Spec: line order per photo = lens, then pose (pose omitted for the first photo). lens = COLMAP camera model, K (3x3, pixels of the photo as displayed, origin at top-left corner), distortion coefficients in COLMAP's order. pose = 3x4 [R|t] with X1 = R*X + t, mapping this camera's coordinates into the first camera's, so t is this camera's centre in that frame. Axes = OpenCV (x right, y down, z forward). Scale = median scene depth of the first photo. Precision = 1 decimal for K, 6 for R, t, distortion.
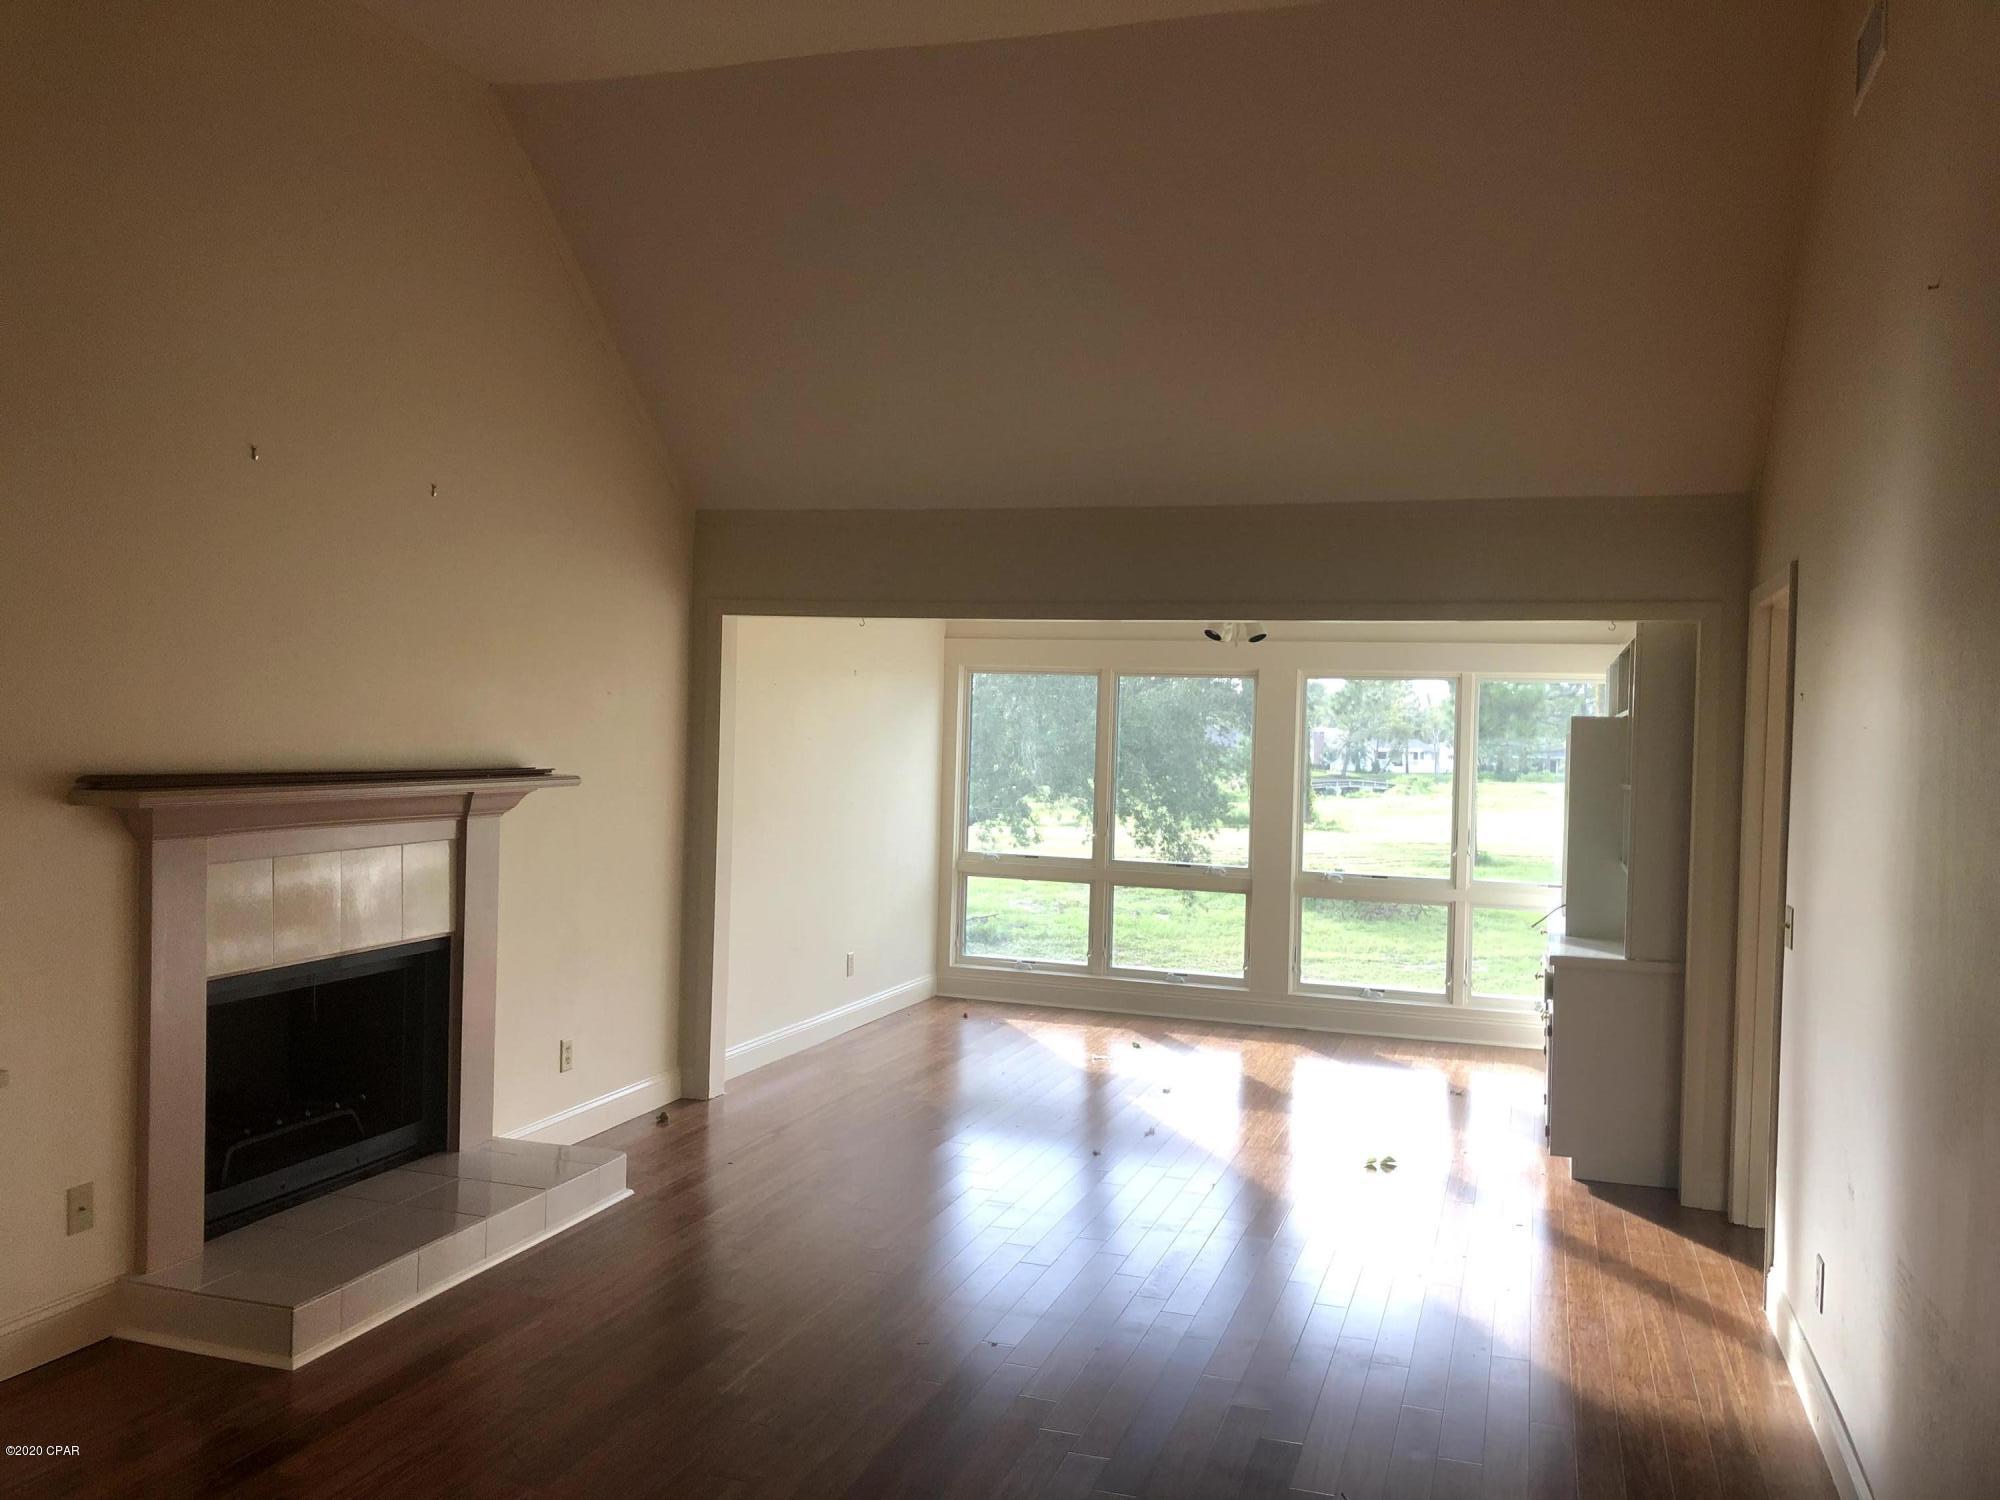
lens RADIAL K [[1591.5, 0, 963.7], [0, 1591.5, 745.5], [0, 0, 1]] dist [0.172879, -0.494358]
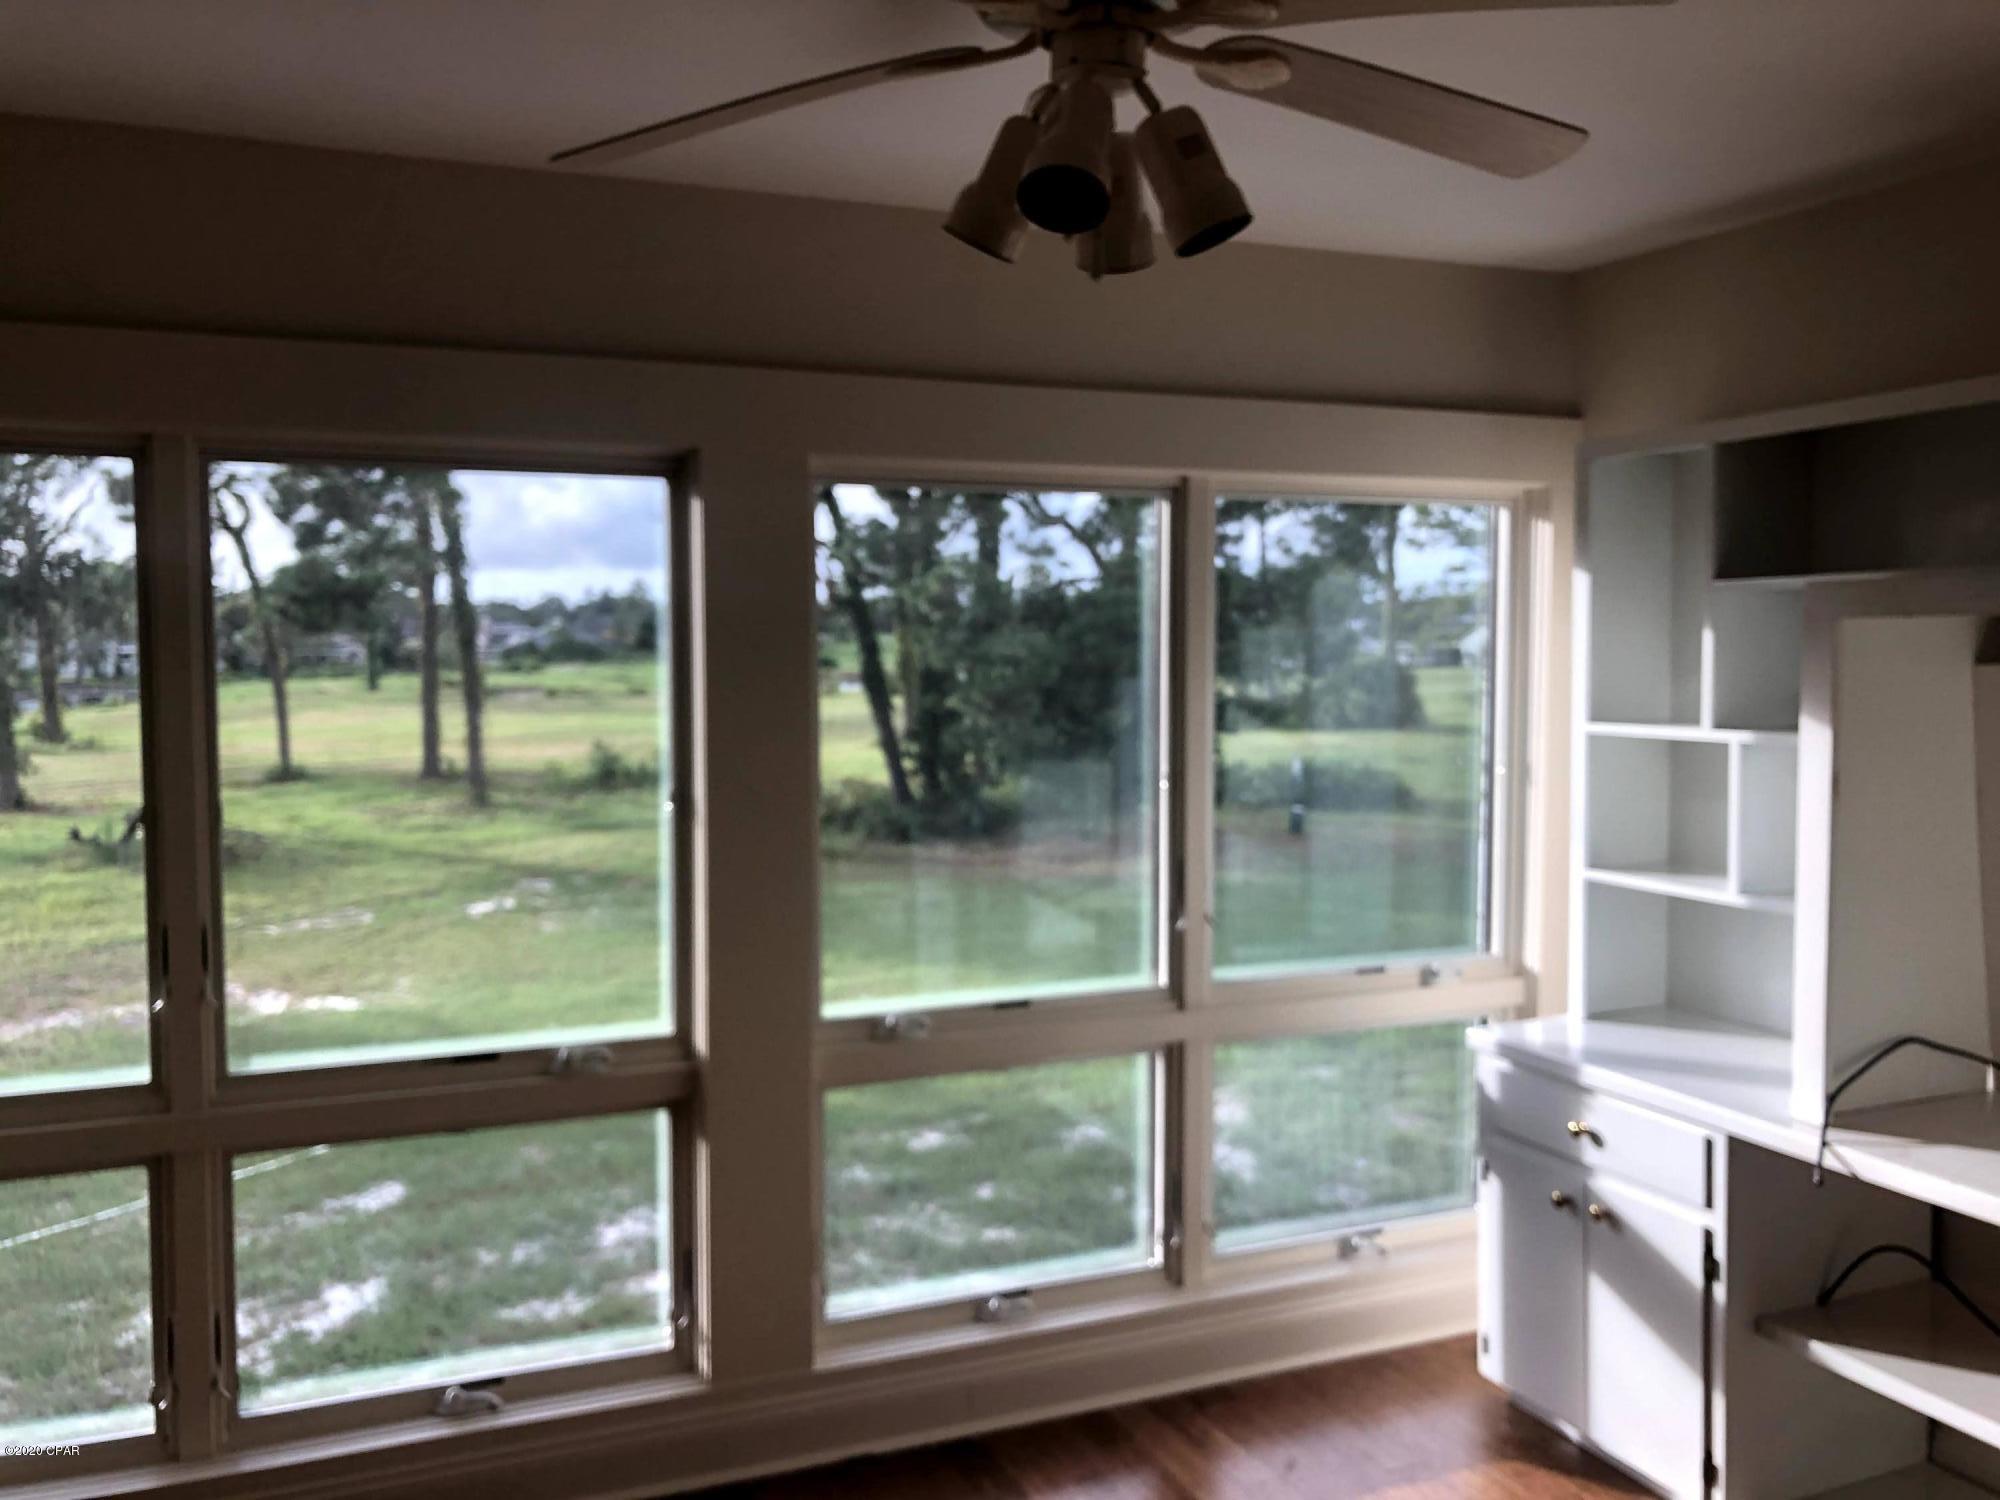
lens RADIAL K [[1591.5, 0, 963.7], [0, 1591.5, 745.5], [0, 0, 1]] dist [0.172879, -0.494358]
pose [[0.736147, -0.073874, 0.672778, -0.003189], [0.029513, 0.996584, 0.077136, -0.010179], [-0.676177, -0.036927, 0.735813, 0.738908]]
